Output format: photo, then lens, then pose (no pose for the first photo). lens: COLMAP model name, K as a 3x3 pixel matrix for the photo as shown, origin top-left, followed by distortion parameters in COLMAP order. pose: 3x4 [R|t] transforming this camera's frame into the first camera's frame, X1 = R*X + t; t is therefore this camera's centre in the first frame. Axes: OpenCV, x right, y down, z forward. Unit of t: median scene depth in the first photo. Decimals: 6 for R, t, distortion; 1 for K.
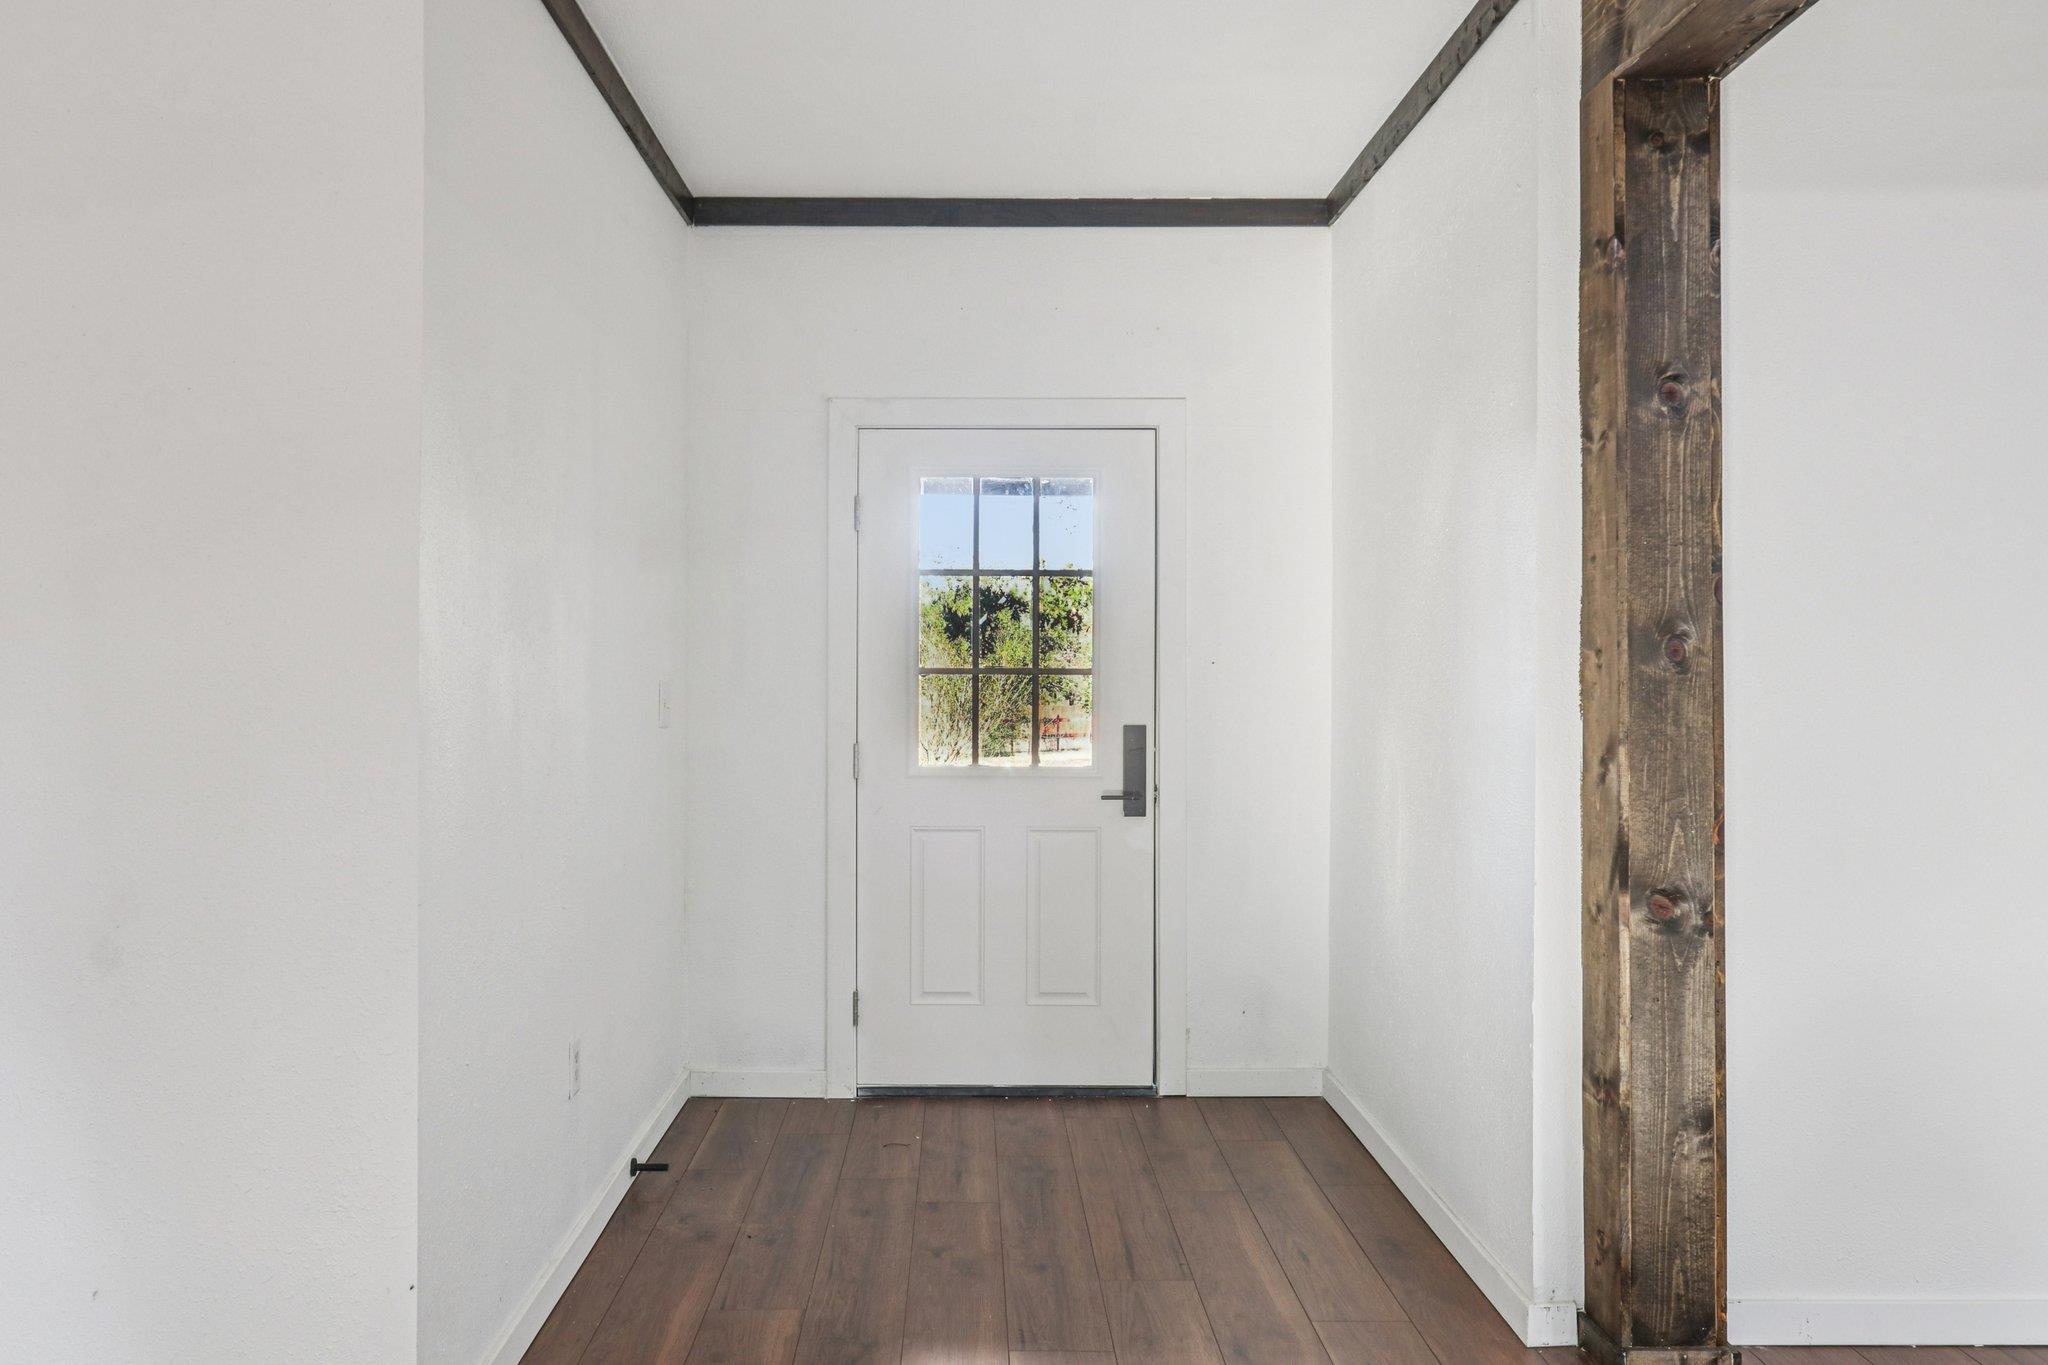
lens RADIAL K [[1558.4, 0, 1022.2], [0, 1558.4, 668.7], [0, 0, 1]] dist [-0.042379, -0.000582]
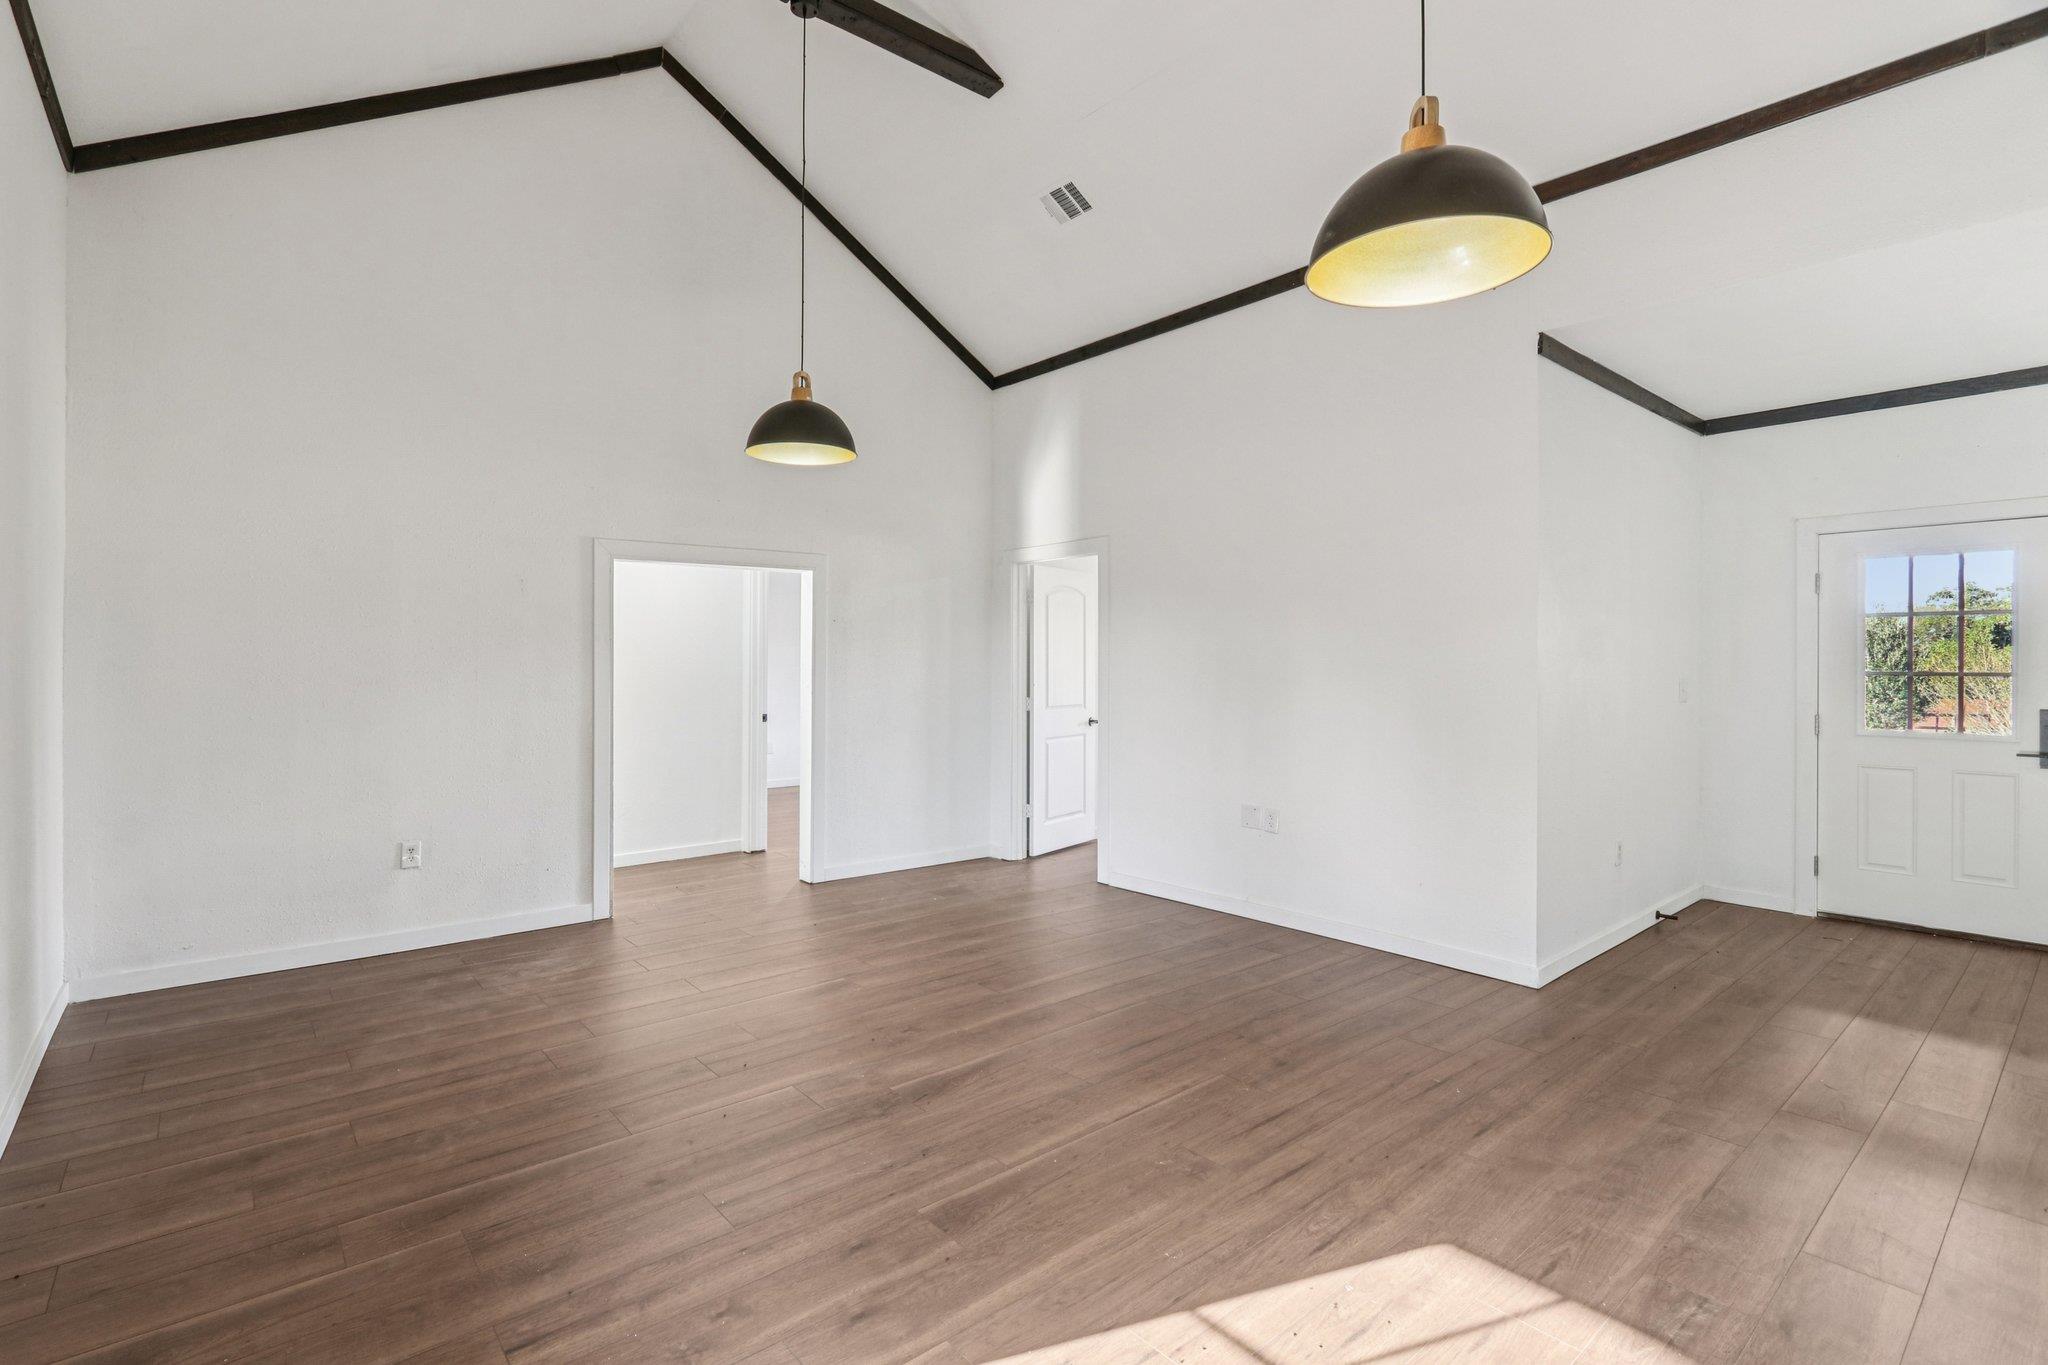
lens RADIAL K [[960.5, 0, 982.7], [0, 960.5, 665.7], [0, 0, 1]] dist [-0.004619, -0.000296]
pose [[0.606826, -0.003449, -0.794827, 0.181066], [0.000714, 0.999993, -0.003794, -0.003858], [0.794835, 0.001735, 0.606824, -0.403835]]
